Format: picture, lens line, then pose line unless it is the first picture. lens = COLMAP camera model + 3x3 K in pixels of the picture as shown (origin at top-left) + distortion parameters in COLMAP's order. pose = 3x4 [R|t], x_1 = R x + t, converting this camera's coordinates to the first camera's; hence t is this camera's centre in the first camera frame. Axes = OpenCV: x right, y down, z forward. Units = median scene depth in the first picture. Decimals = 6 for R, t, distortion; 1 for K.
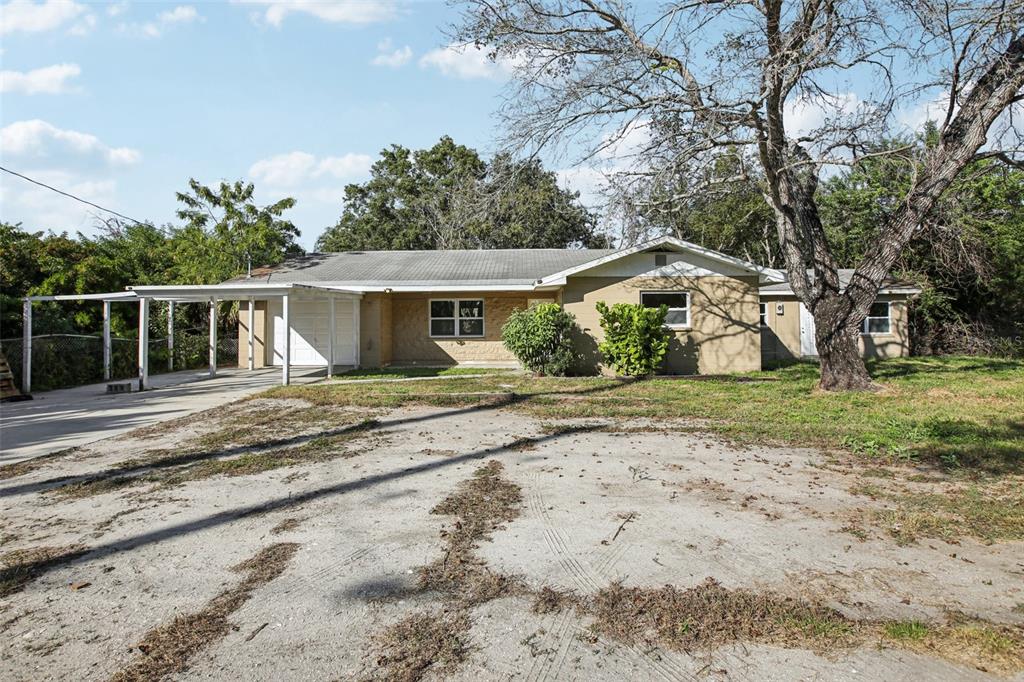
lens RADIAL K [[527.9, 0, 510.3], [0, 527.9, 293.1], [0, 0, 1]] dist [-0.022708, -0.000081]
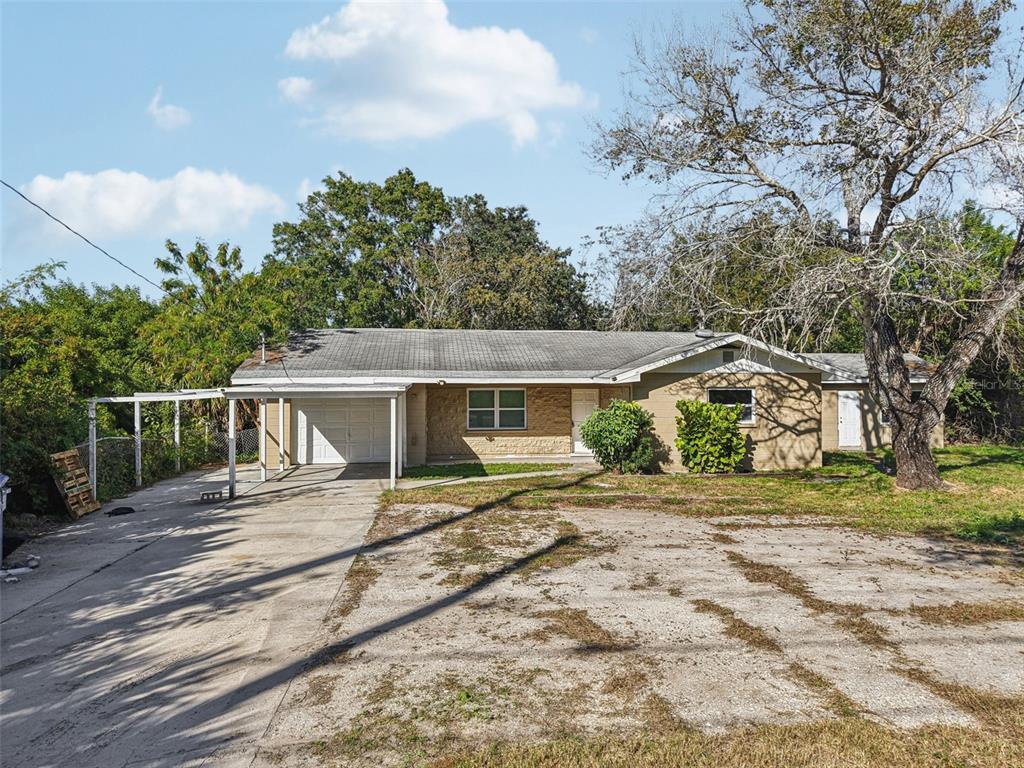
lens RADIAL K [[685.9, 0, 512.0], [0, 685.9, 384.0], [0, 0, 1]] dist [0.065758, -0.092206]
pose [[0.990642, 0.006119, 0.136348, -0.240865], [-0.012812, 0.998753, 0.048263, -0.055295], [-0.135883, -0.049558, 0.989485, -0.194199]]
